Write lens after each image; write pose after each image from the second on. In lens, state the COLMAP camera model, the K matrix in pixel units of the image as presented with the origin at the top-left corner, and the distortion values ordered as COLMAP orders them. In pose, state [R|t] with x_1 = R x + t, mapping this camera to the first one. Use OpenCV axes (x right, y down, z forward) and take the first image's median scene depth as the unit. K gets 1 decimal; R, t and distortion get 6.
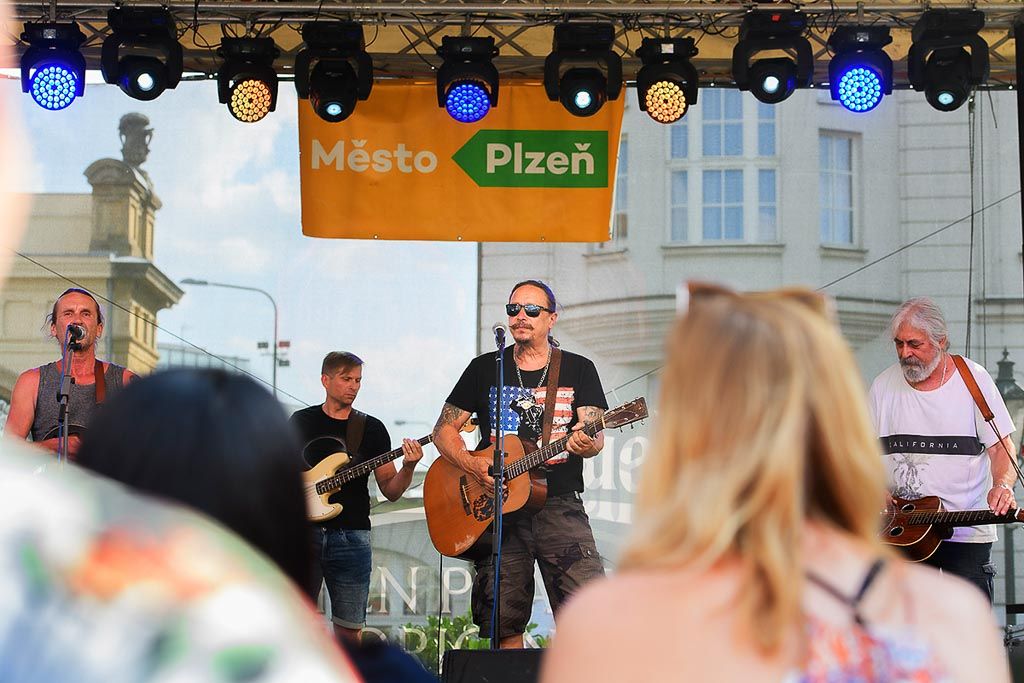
lens RADIAL K [[2239.8, 0, 512.0], [0, 2239.8, 341.5], [0, 0, 1]] dist [-0.060588, 0.879384]
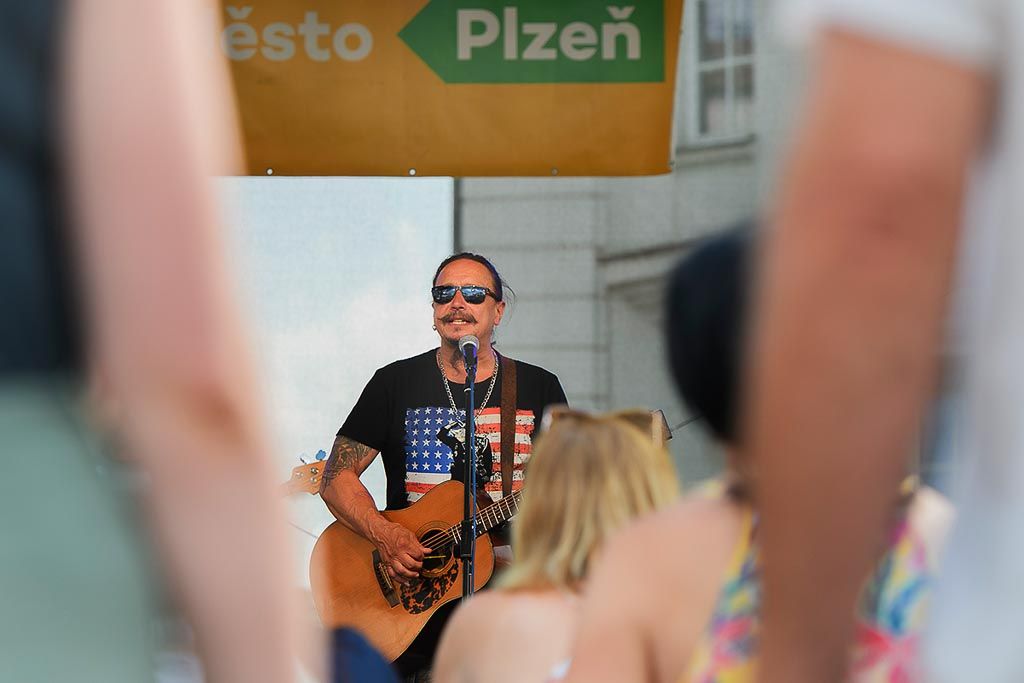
lens RADIAL K [[4975.7, 0, 512.0], [0, 4975.7, 341.5], [0, 0, 1]] dist [-0.119849, -4.512789]
pose [[0.999565, -0.012128, -0.026893, 0.037225], [0.012024, 0.999920, -0.003994, 0.003811], [0.026939, 0.003669, 0.999630, -0.301316]]
